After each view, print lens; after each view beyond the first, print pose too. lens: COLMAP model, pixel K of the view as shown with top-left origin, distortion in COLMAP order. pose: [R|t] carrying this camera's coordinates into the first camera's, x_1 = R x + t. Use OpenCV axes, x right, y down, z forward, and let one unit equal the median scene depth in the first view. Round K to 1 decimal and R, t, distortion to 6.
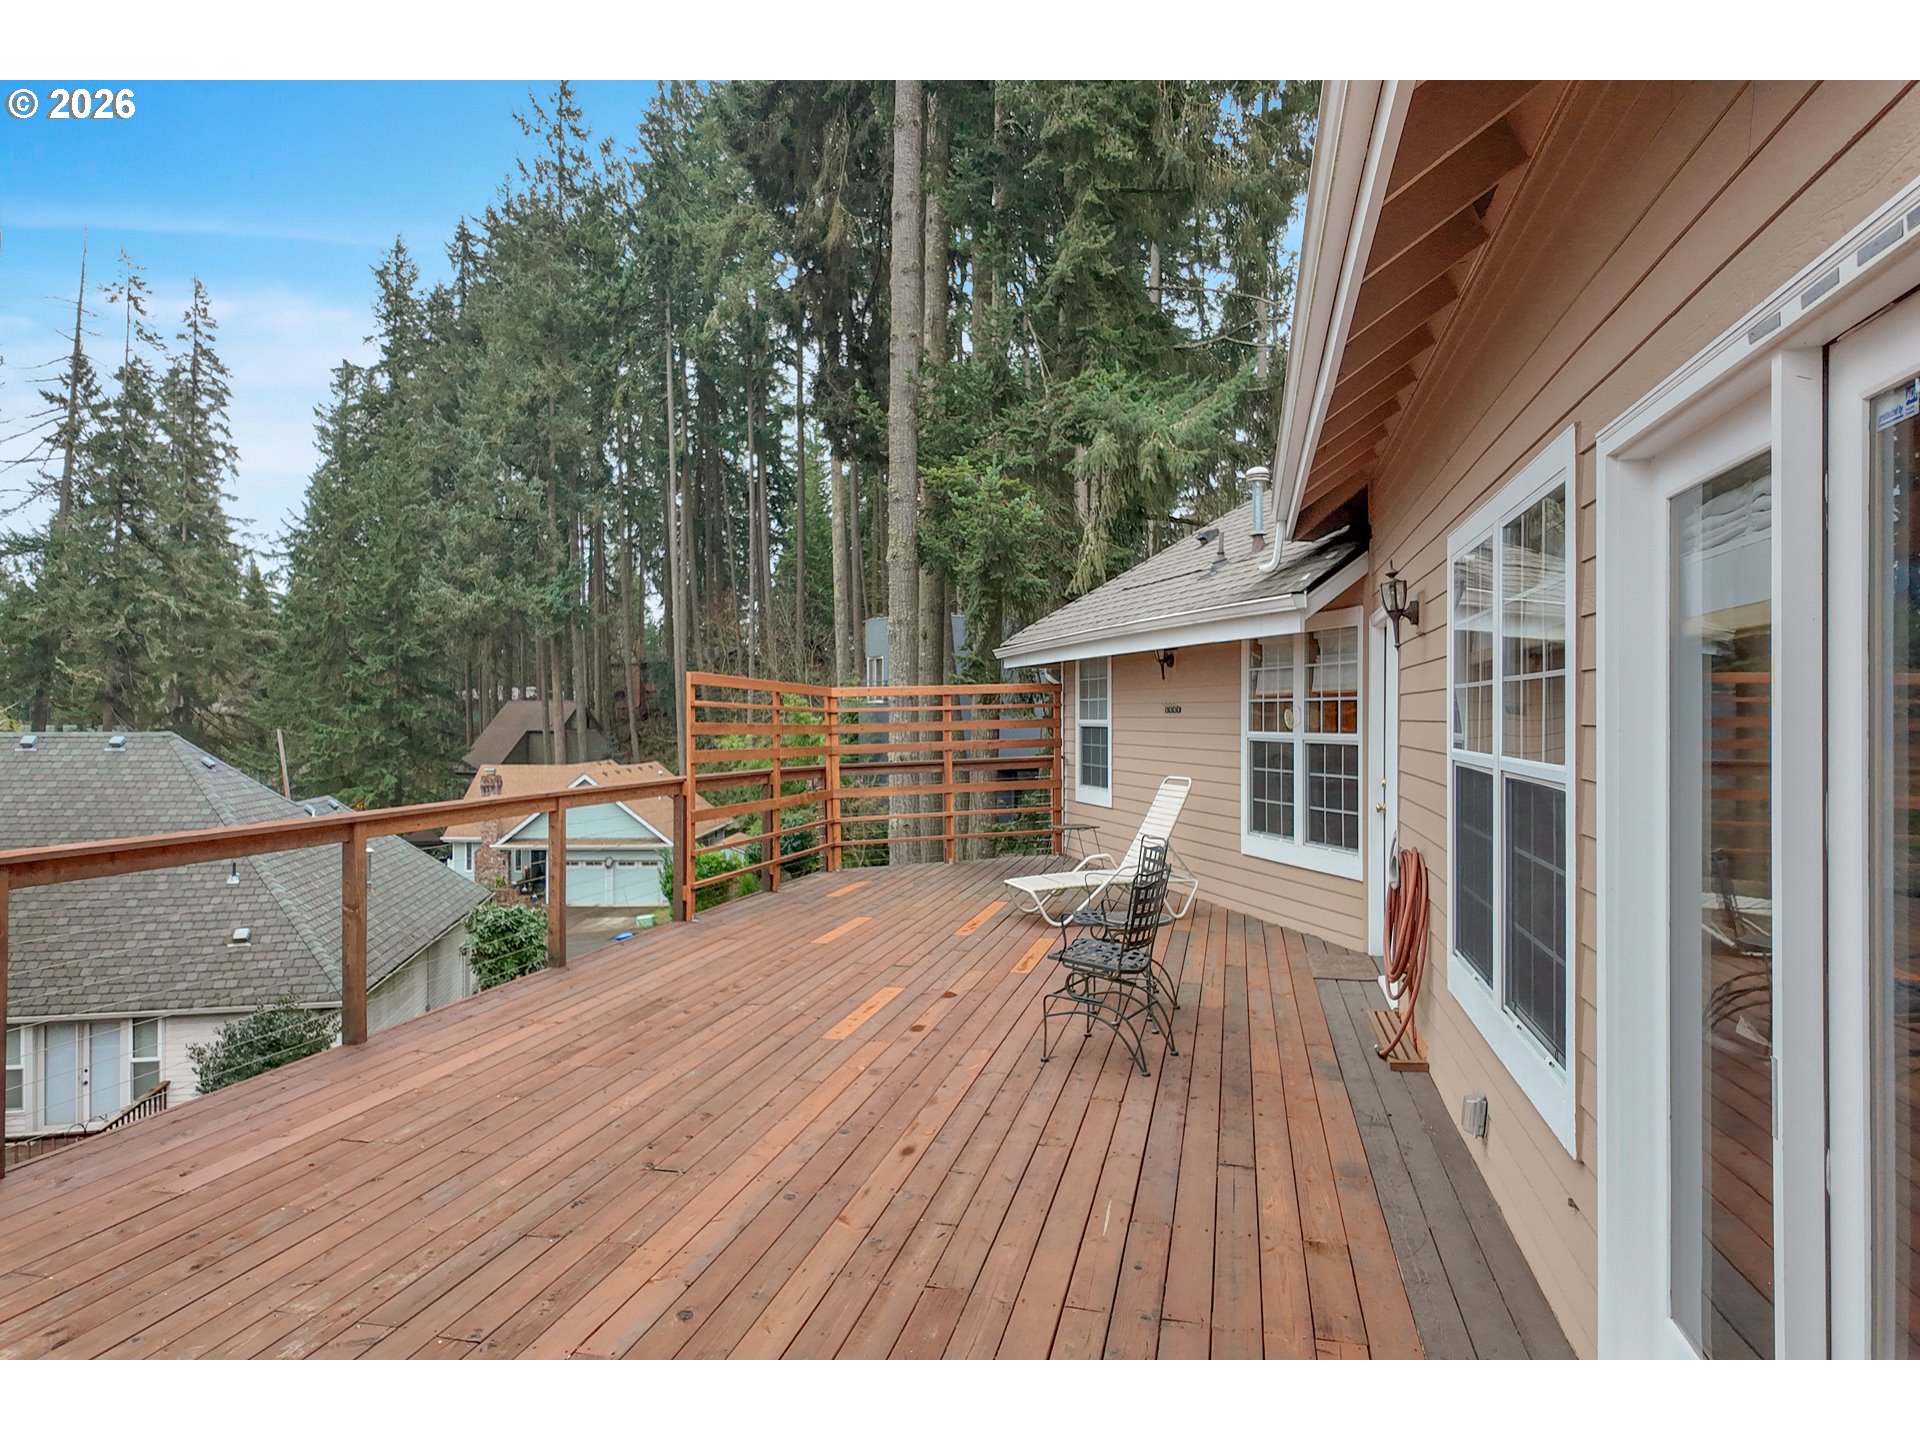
lens RADIAL K [[1108.1, 0, 960.0], [0, 1108.1, 720.0], [0, 0, 1]] dist [0.062968, -0.057790]
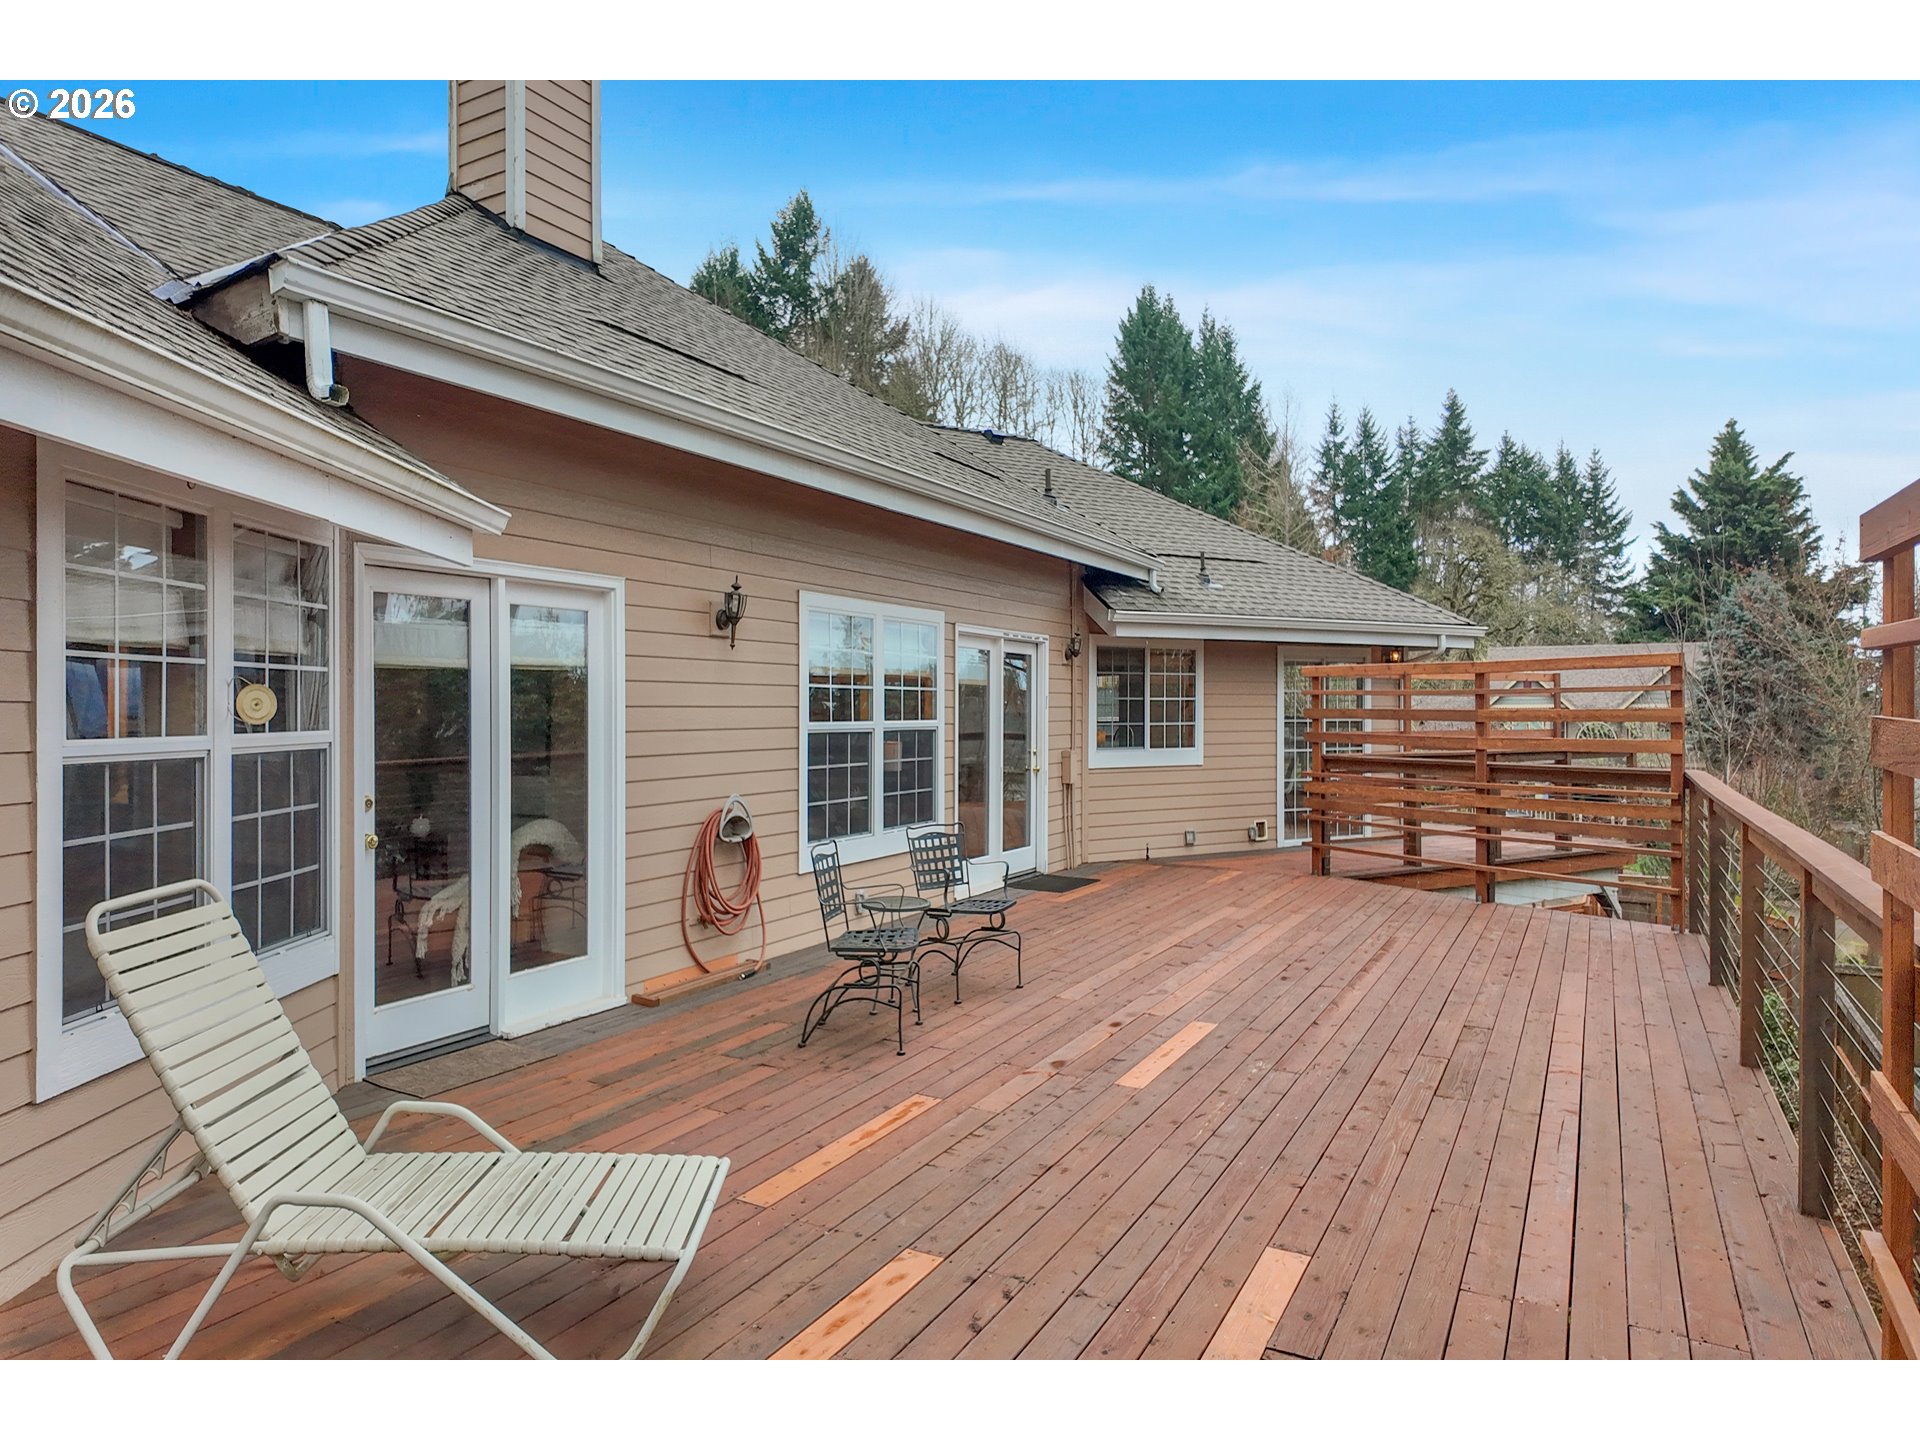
lens RADIAL K [[1108.1, 0, 960.0], [0, 1108.1, 720.0], [0, 0, 1]] dist [0.062968, -0.057790]
pose [[-0.963361, 0.005020, 0.268160, -0.155679], [0.005544, 0.999984, 0.001197, 0.008781], [-0.268150, 0.002640, -0.963374, 1.815994]]
